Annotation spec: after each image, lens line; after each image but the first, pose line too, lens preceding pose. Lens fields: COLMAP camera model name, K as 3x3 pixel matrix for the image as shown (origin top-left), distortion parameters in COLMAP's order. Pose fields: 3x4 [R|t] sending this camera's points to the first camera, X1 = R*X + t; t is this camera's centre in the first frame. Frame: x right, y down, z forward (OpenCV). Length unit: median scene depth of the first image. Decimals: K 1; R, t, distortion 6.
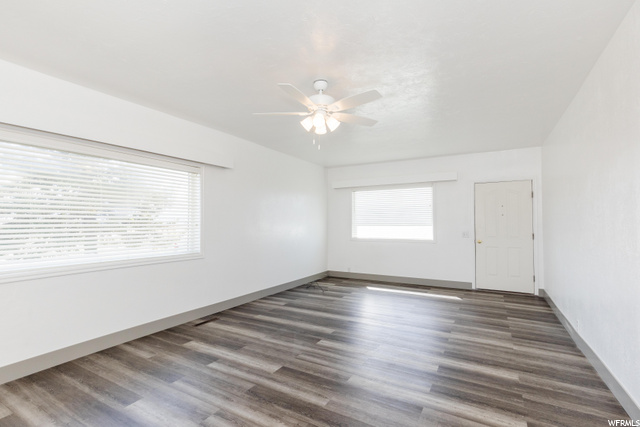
lens RADIAL K [[294.4, 0, 317.0], [0, 294.4, 213.1], [0, 0, 1]] dist [0.002601, -0.000068]
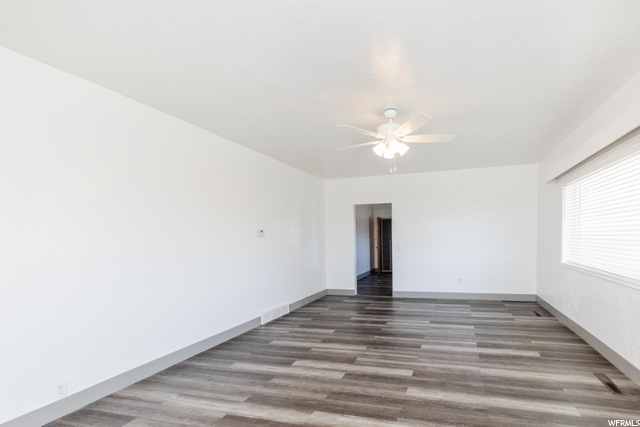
lens RADIAL K [[294.4, 0, 317.0], [0, 294.4, 213.1], [0, 0, 1]] dist [0.002601, -0.000068]
pose [[-0.996604, 0.021949, -0.079360, 0.342516], [0.031328, 0.992406, -0.118949, 0.073515], [0.076147, -0.121032, -0.989724, 1.907616]]
